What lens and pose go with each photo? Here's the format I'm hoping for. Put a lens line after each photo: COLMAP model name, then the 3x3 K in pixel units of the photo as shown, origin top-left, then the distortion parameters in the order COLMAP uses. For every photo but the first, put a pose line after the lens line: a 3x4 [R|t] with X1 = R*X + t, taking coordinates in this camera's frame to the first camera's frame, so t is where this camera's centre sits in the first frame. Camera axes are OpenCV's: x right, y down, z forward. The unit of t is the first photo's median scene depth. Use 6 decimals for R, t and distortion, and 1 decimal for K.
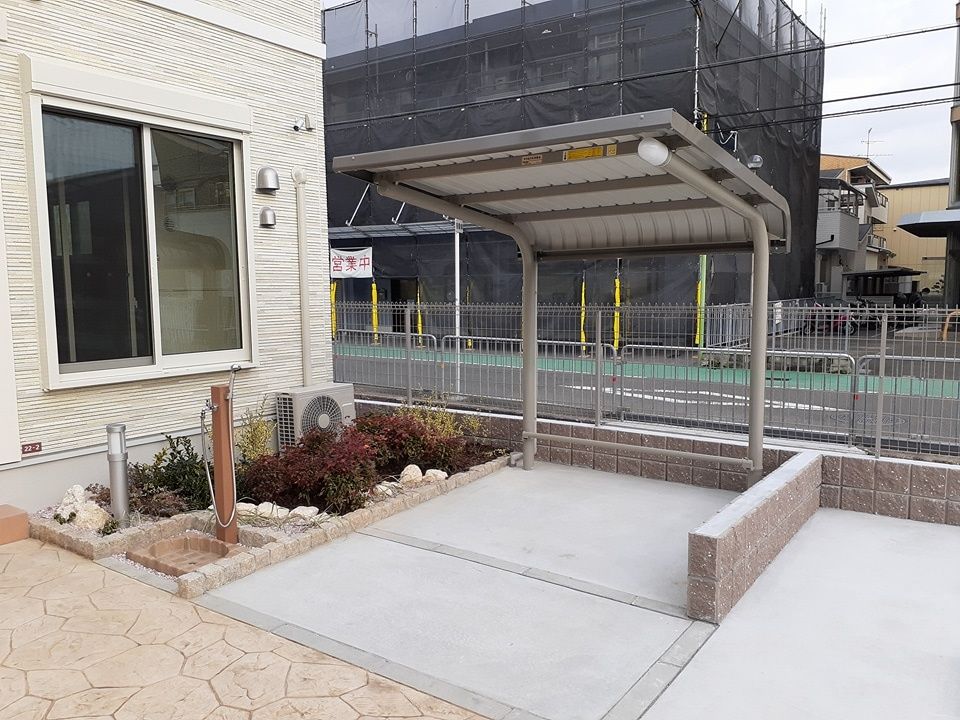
lens RADIAL K [[743.8, 0, 481.5], [0, 743.8, 387.3], [0, 0, 1]] dist [0.011763, 0.002091]
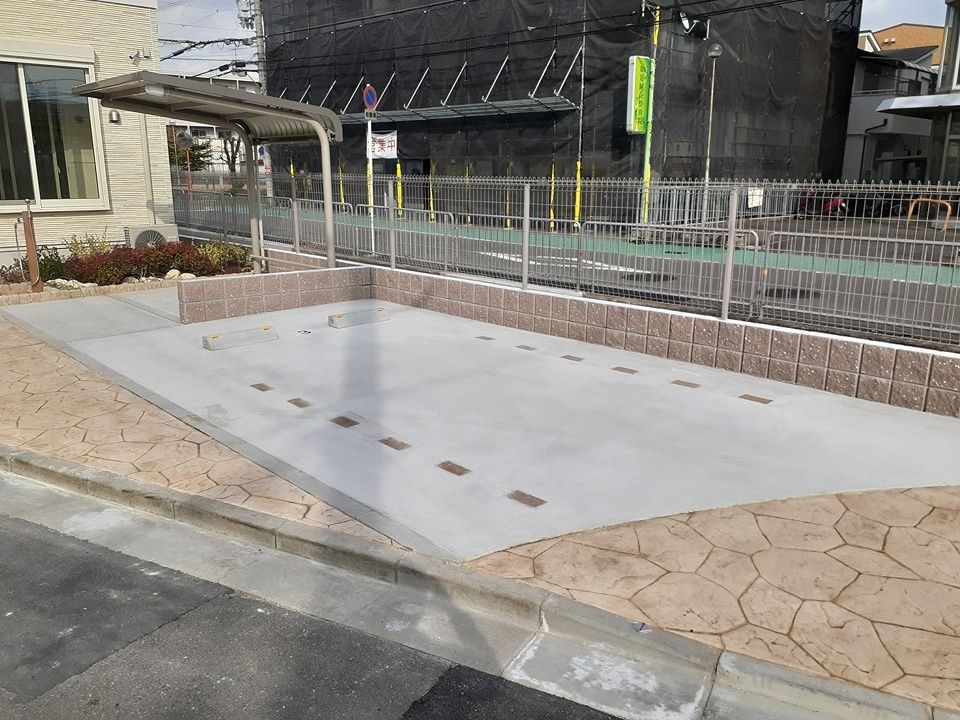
lens RADIAL K [[757.2, 0, 476.6], [0, 757.2, 360.1], [0, 0, 1]] dist [0.006055, 0.002727]
pose [[0.979084, 0.062791, -0.193523, 0.273002], [-0.040933, 0.992528, 0.114944, 0.024672], [0.199295, -0.104618, 0.974339, -0.163629]]
